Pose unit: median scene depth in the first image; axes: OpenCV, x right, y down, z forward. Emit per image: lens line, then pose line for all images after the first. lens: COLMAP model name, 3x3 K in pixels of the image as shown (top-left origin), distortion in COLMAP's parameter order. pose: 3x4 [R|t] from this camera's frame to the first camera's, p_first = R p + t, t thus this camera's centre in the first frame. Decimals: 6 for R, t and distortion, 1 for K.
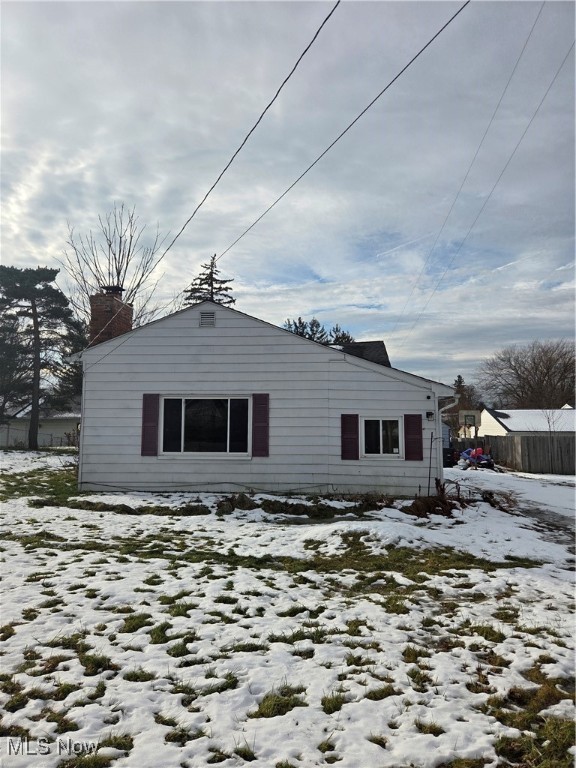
lens RADIAL K [[517.6, 0, 284.2], [0, 517.6, 384.9], [0, 0, 1]] dist [0.057764, -0.019110]
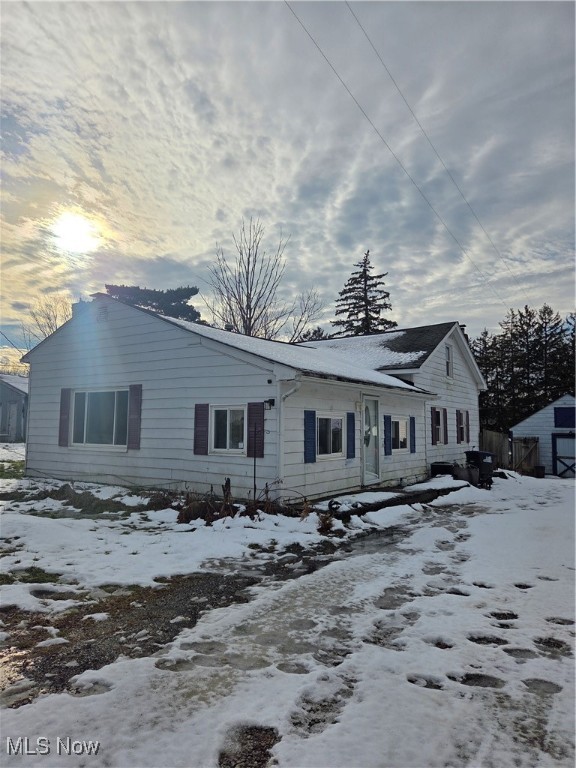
lens RADIAL K [[517.6, 0, 290.5], [0, 517.6, 383.3], [0, 0, 1]] dist [0.057764, -0.019110]
pose [[0.872528, -0.037301, -0.487139, 0.675081], [0.030096, 0.999291, -0.022612, 0.044437], [0.487637, 0.005069, 0.873032, 0.285093]]
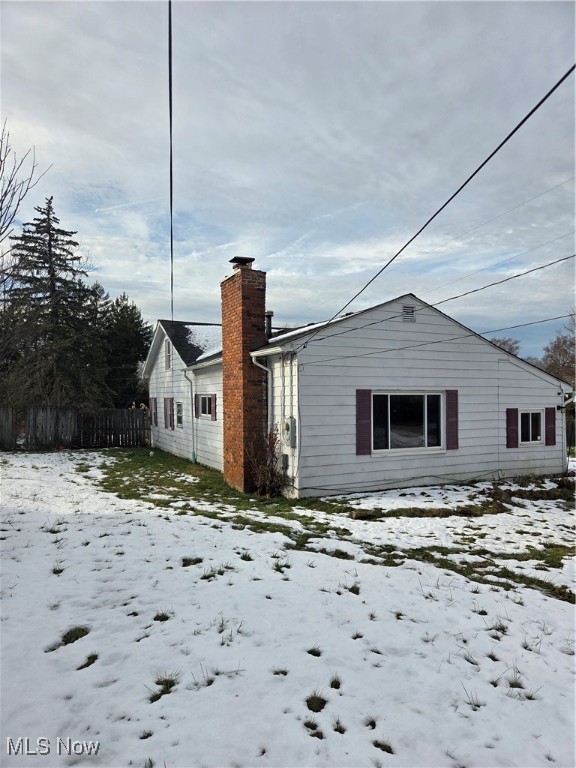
lens RADIAL K [[544.8, 0, 293.7], [0, 544.8, 389.0], [0, 0, 1]] dist [0.048986, -0.002287]
pose [[0.847222, 0.000695, 0.531238, -0.893917], [-0.031218, 0.998336, 0.048480, -0.028214], [-0.530320, -0.057657, 0.845834, 0.228001]]
